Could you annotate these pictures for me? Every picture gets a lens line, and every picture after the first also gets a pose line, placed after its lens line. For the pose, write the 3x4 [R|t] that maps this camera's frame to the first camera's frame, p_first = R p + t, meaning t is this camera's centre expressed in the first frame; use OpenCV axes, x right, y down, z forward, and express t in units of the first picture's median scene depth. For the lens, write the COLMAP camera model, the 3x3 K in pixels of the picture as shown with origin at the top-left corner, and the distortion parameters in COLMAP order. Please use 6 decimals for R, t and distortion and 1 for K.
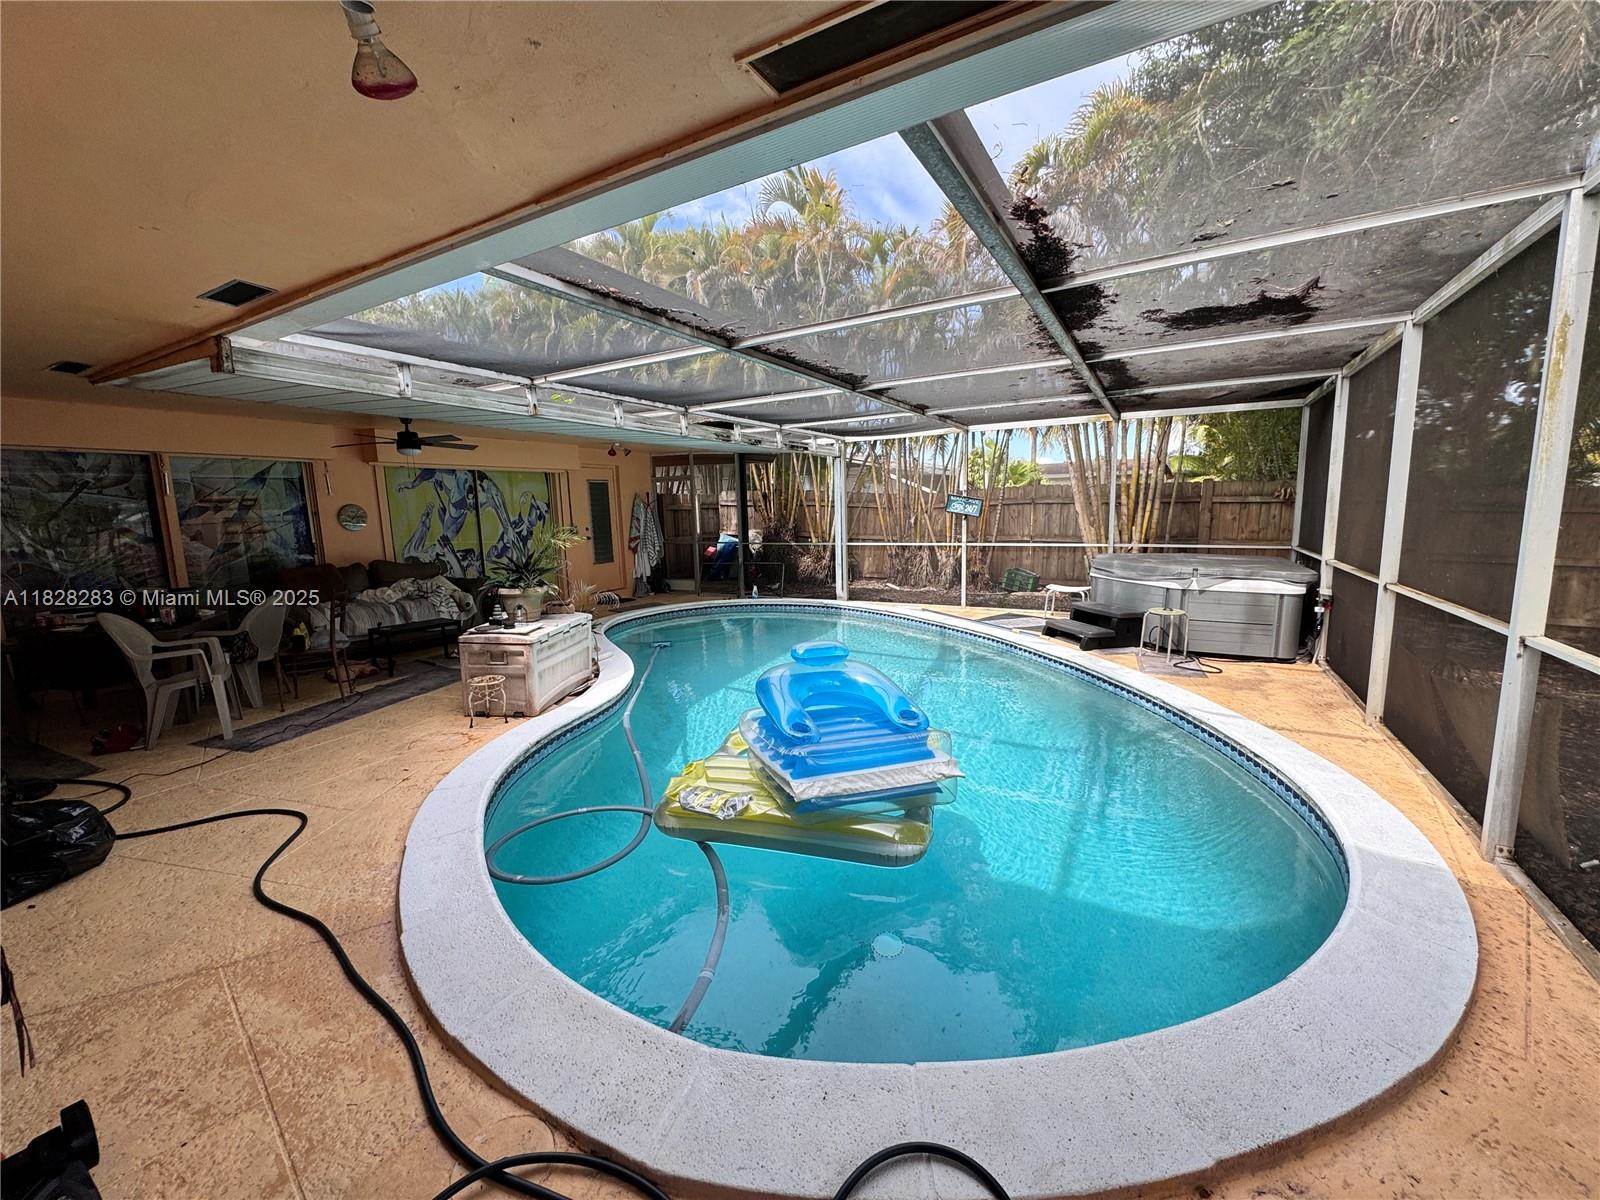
lens RADIAL K [[636.7, 0, 801.2], [0, 636.7, 600.4], [0, 0, 1]] dist [-0.004537, 0.000724]
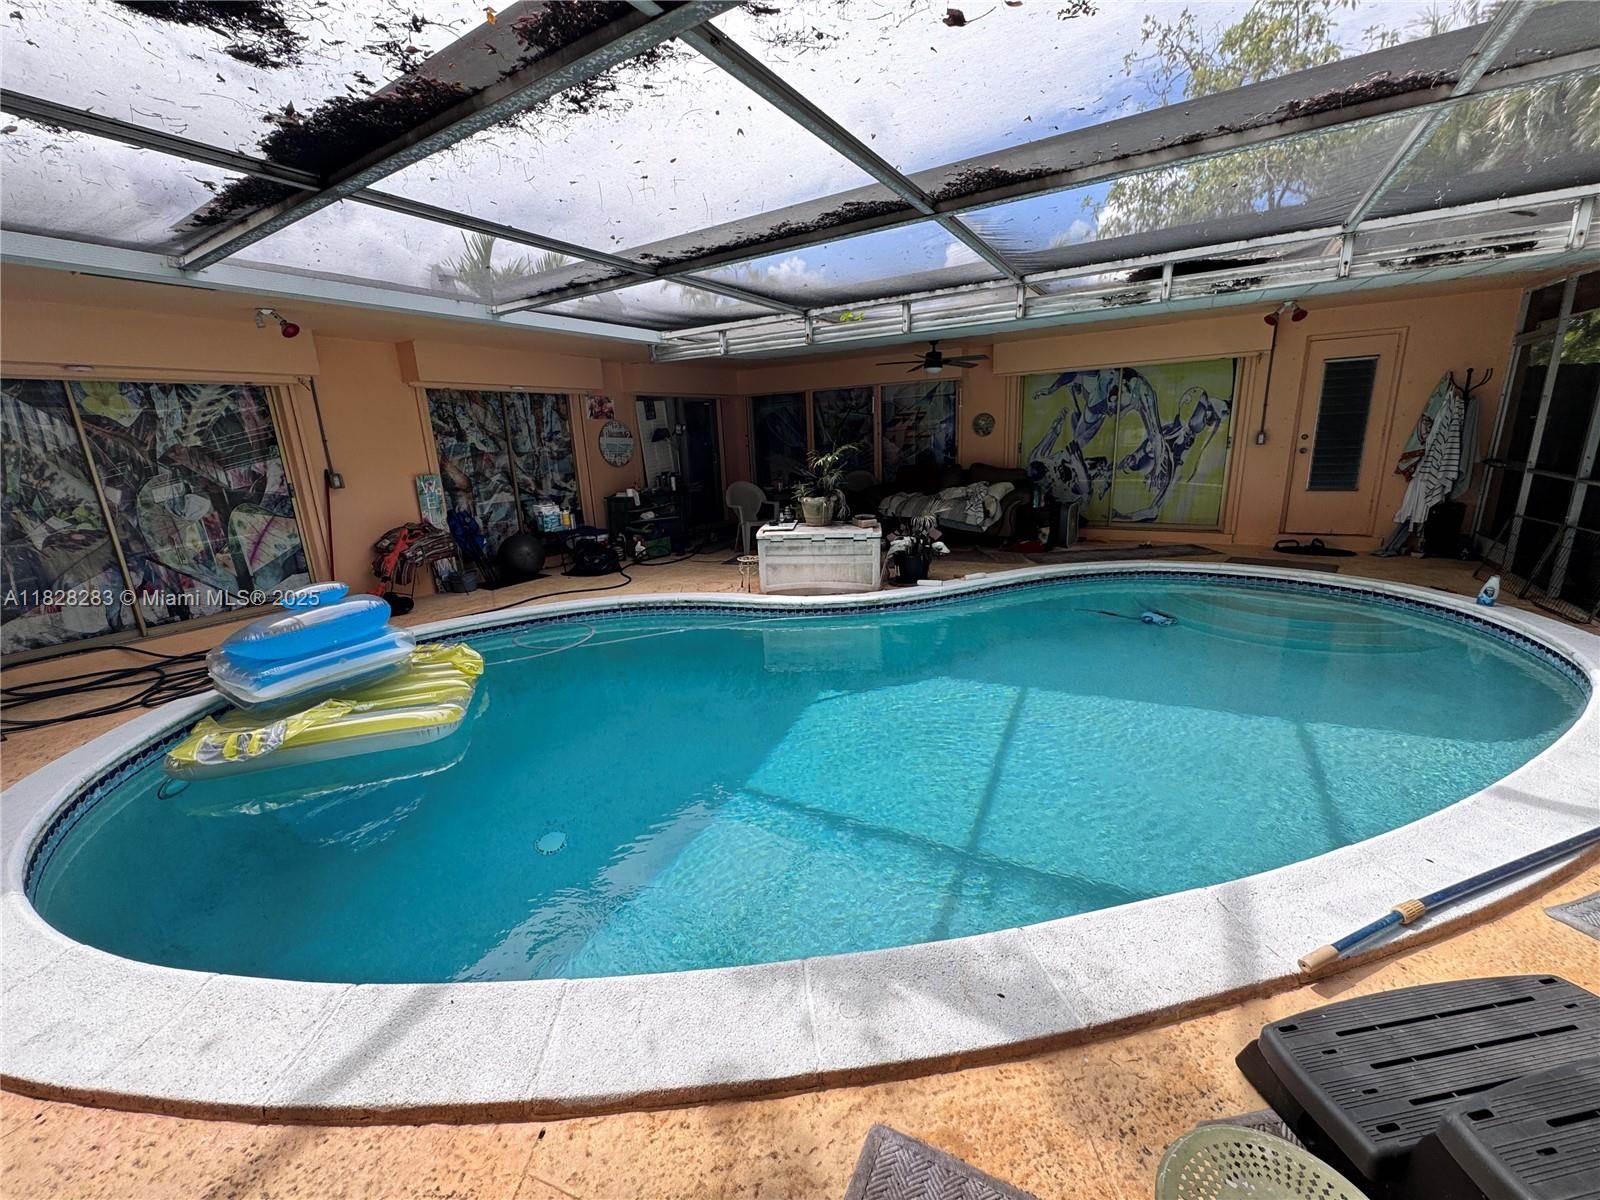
lens RADIAL K [[636.7, 0, 799.1], [0, 636.7, 595.5], [0, 0, 1]] dist [-0.004537, 0.000724]
pose [[-0.013307, 0.274217, -0.961576, 0.448221], [-0.098467, 0.956627, 0.274168, -0.101562], [0.995051, 0.098332, 0.014272, 0.581437]]
